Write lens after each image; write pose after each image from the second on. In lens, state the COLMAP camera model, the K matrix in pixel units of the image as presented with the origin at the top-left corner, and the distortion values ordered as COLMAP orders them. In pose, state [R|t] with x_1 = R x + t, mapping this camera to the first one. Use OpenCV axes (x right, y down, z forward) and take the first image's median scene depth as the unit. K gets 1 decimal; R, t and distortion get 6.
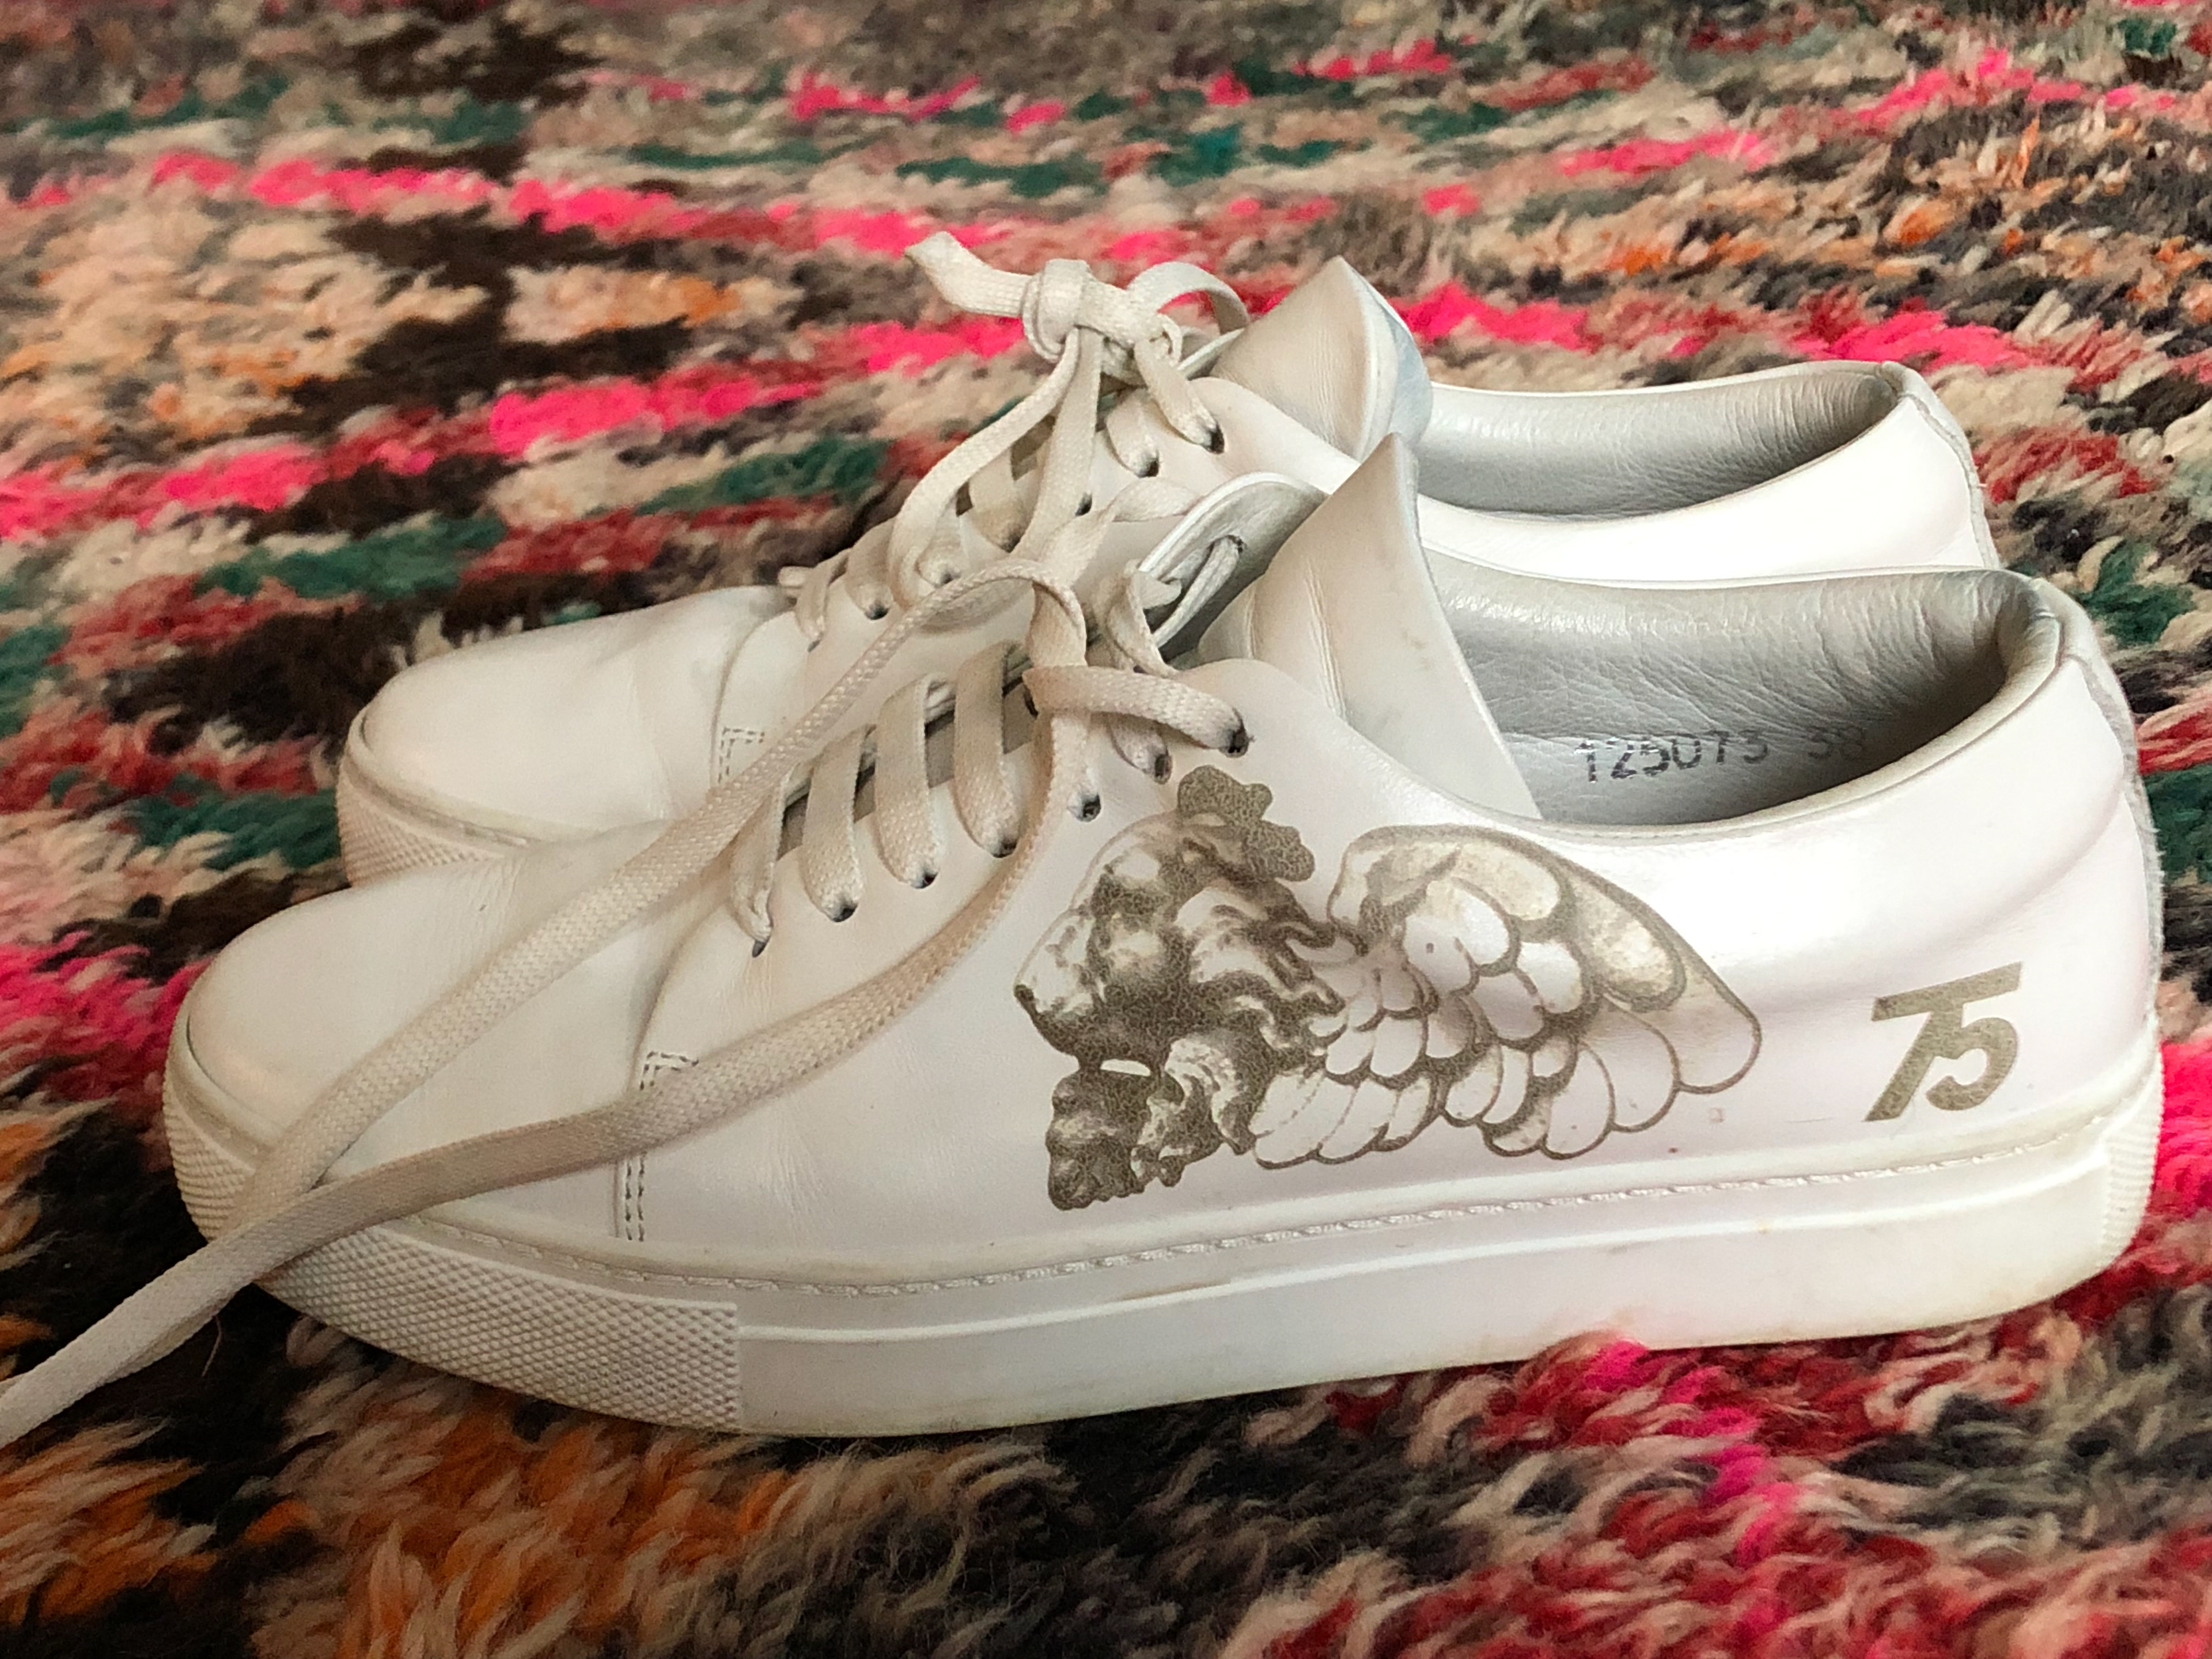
lens RADIAL K [[3247.1, 0, 1104.6], [0, 3247.1, 834.5], [0, 0, 1]] dist [0.084023, 0.000000]
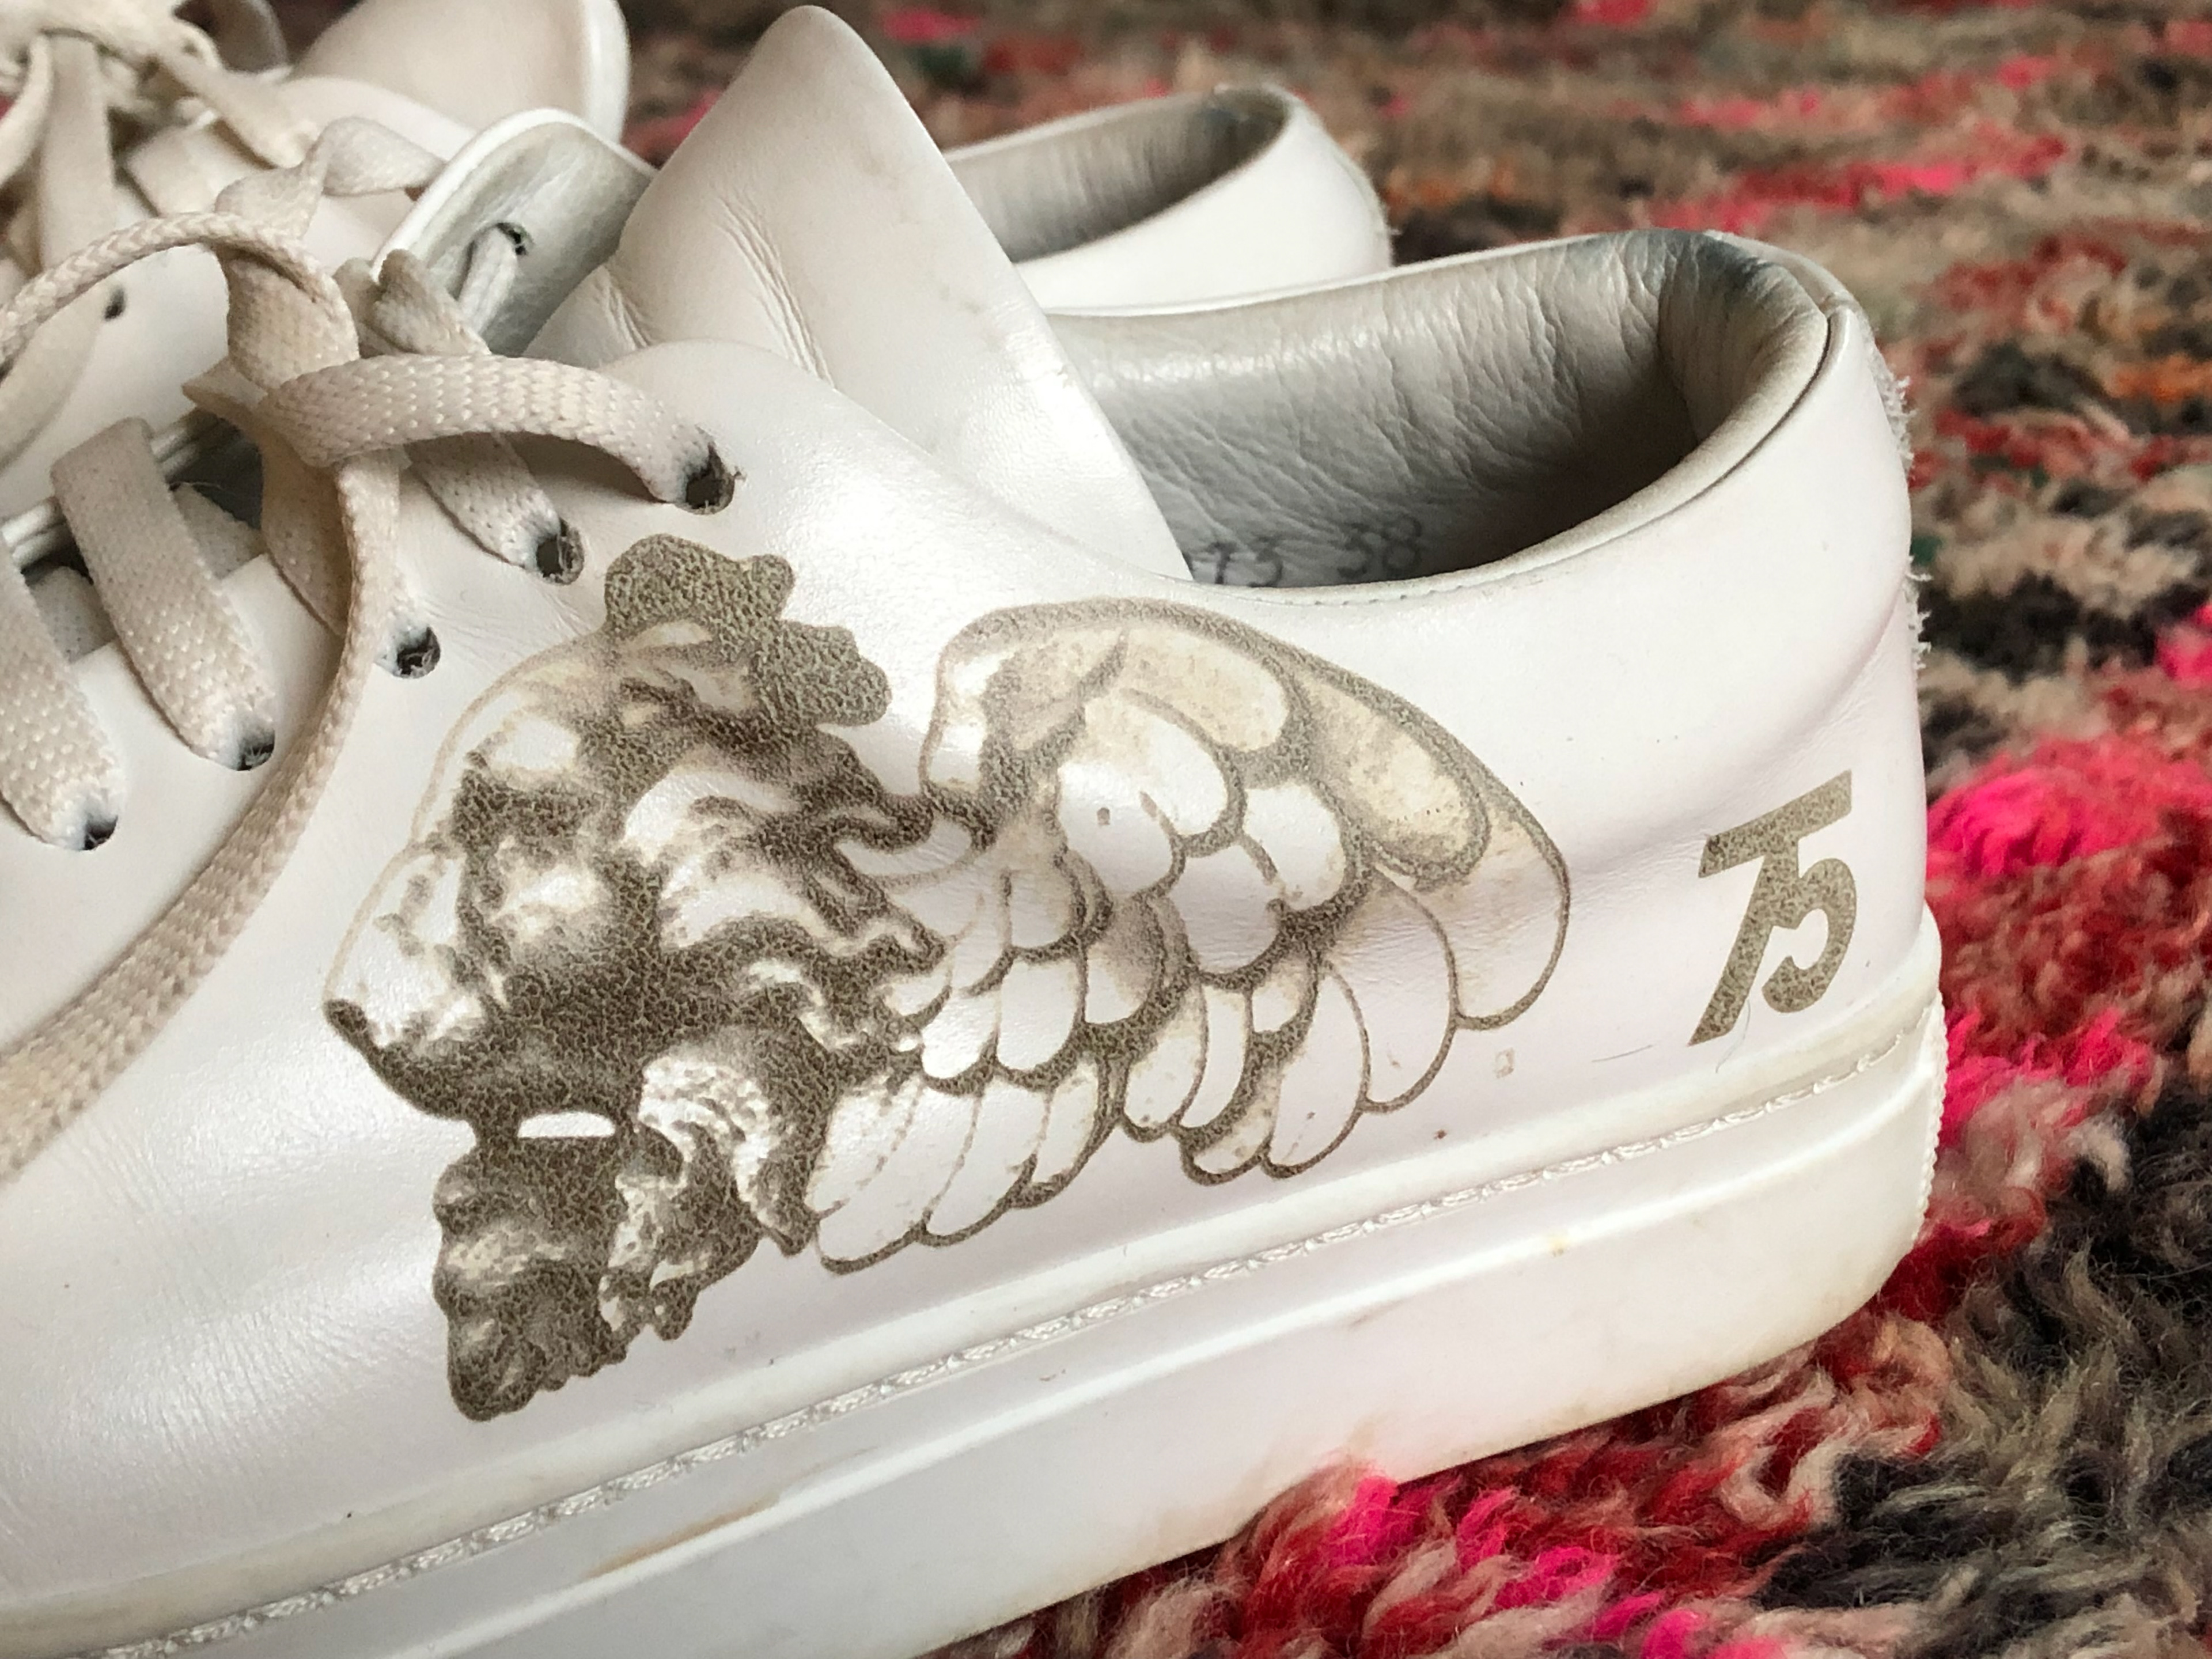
lens RADIAL K [[3247.1, 0, 1107.3], [0, 3247.1, 825.2], [0, 0, 1]] dist [0.084023, 0.000000]
pose [[0.898840, -0.109322, 0.424423, -0.132601], [0.147122, 0.987461, -0.057227, 0.066557], [-0.412845, 0.113880, 0.903654, 0.481079]]
